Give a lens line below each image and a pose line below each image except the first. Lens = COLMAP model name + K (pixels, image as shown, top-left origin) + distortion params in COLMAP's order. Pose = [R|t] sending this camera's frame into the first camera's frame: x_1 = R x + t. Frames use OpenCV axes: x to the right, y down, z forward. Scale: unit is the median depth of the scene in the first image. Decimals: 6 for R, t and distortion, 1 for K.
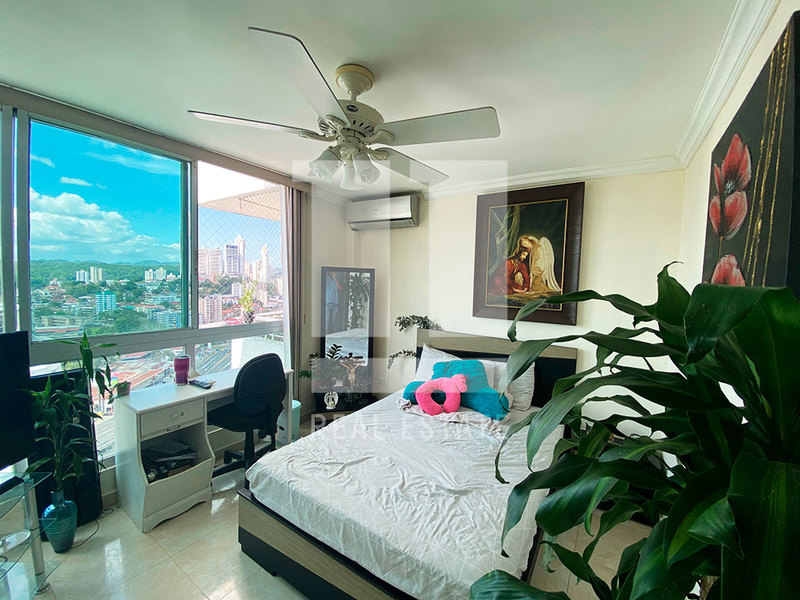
lens RADIAL K [[332.7, 0, 397.7], [0, 332.7, 296.9], [0, 0, 1]] dist [0.059176, -0.042940]
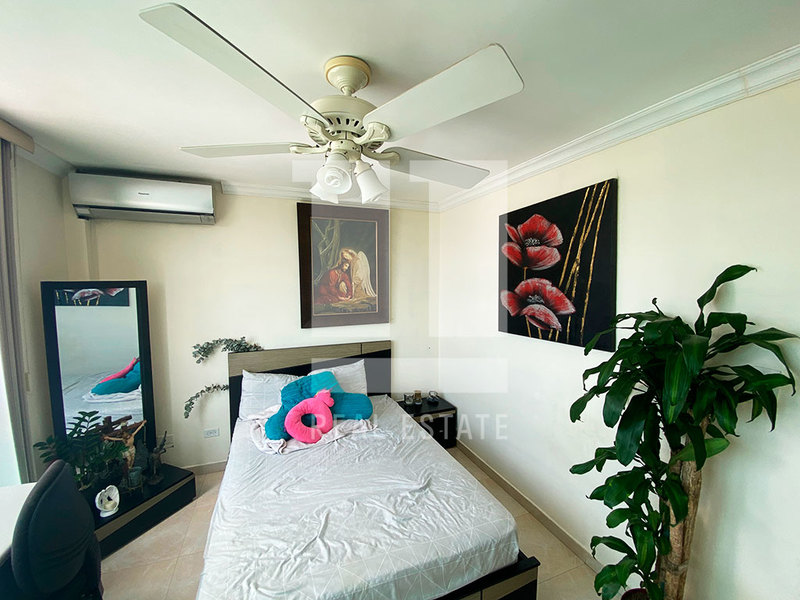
lens RADIAL K [[332.7, 0, 397.7], [0, 332.7, 296.9], [0, 0, 1]] dist [0.059176, -0.042940]
pose [[0.561979, -0.079441, 0.823328, -0.439092], [0.063301, 0.996589, 0.052951, -0.071305], [-0.824726, 0.022360, 0.565091, 0.242808]]
